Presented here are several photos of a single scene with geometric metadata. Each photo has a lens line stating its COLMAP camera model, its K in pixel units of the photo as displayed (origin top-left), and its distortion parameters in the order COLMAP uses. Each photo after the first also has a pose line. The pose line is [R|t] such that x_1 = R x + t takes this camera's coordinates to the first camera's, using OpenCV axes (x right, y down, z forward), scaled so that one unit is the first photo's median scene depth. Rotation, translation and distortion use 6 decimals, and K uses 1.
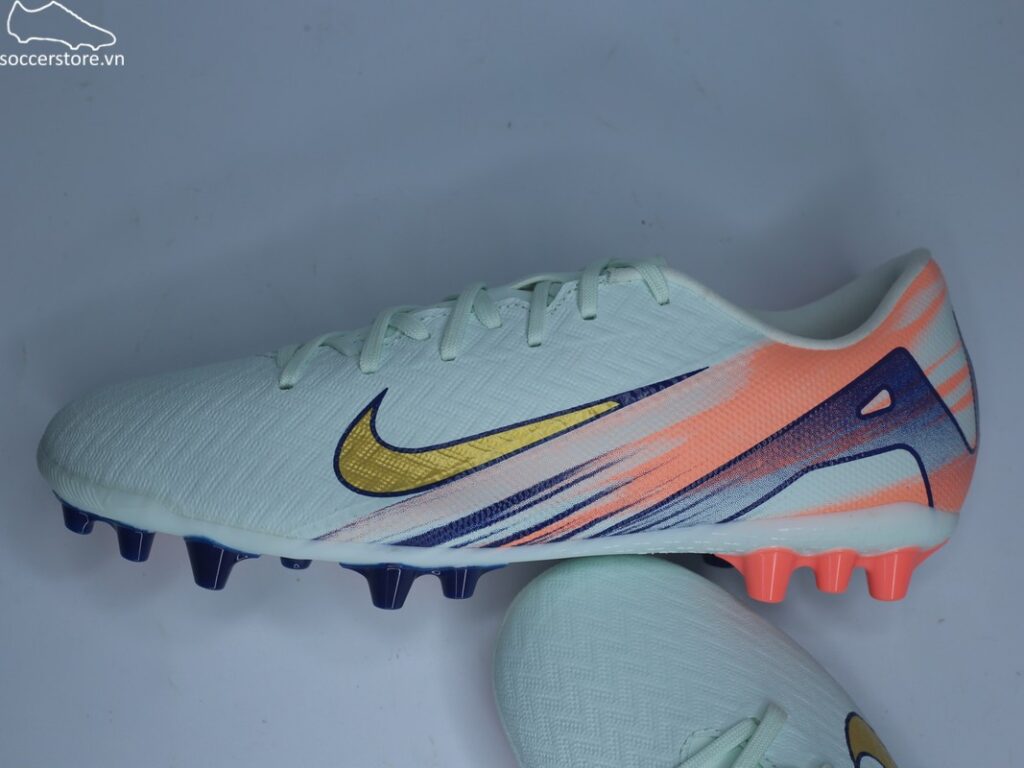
lens RADIAL K [[1918.3, 0, 512.6], [0, 1918.3, 390.7], [0, 0, 1]] dist [-0.162313, 0.000000]
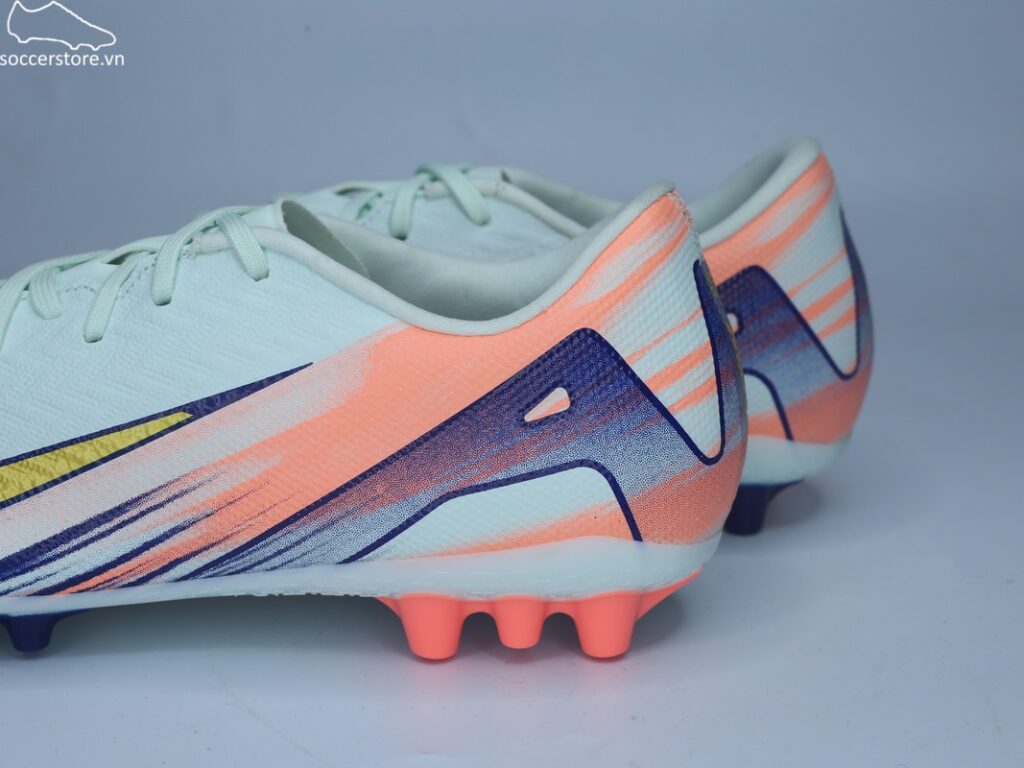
lens RADIAL K [[1918.3, 0, 516.6], [0, 1918.3, 382.3], [0, 0, 1]] dist [-0.162313, 0.000000]
pose [[0.976342, -0.003267, -0.216209, 0.346843], [0.026241, 0.994286, 0.103473, -0.081754], [0.214635, -0.106699, 0.970849, 0.278227]]
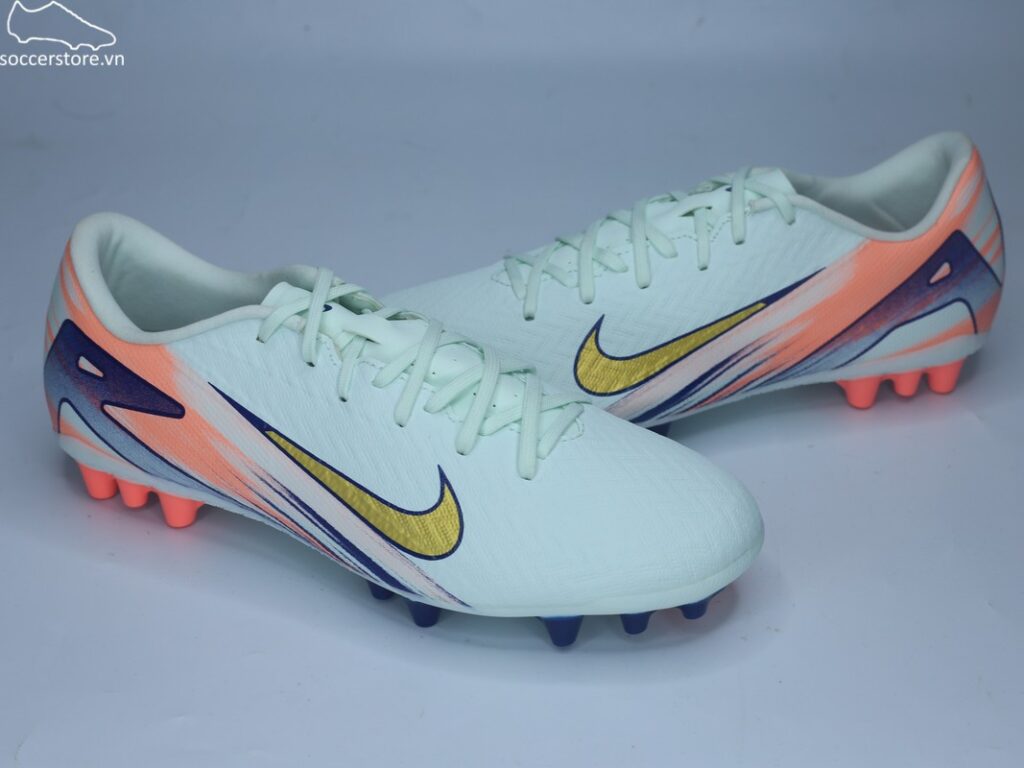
lens RADIAL K [[1918.3, 0, 507.0], [0, 1918.3, 387.4], [0, 0, 1]] dist [-0.162313, 0.000000]
pose [[0.992612, -0.105065, 0.060686, -0.220992], [0.076502, 0.930168, 0.359076, -0.447464], [-0.094175, -0.351780, 0.931333, -0.299953]]
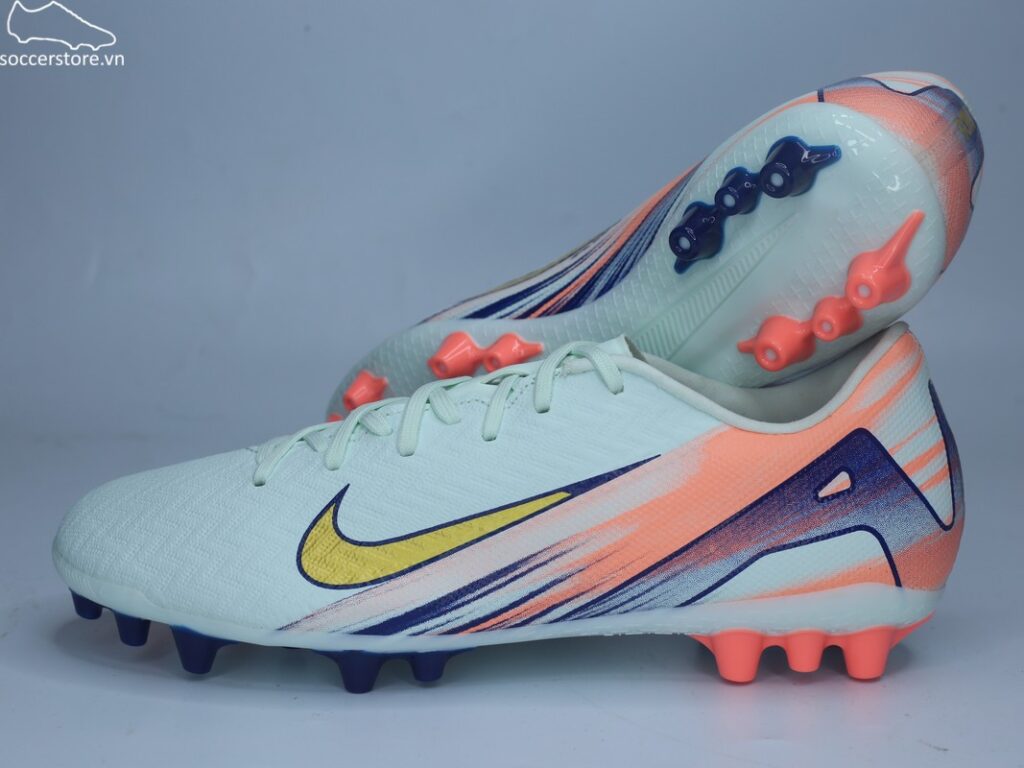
lens RADIAL K [[1918.3, 0, 517.2], [0, 1918.3, 384.8], [0, 0, 1]] dist [-0.162313, 0.000000]
pose [[0.983099, -0.026733, -0.181110, 0.213614], [0.028911, 0.999538, 0.009395, -0.061840], [0.180775, -0.014473, 0.983418, -0.017659]]
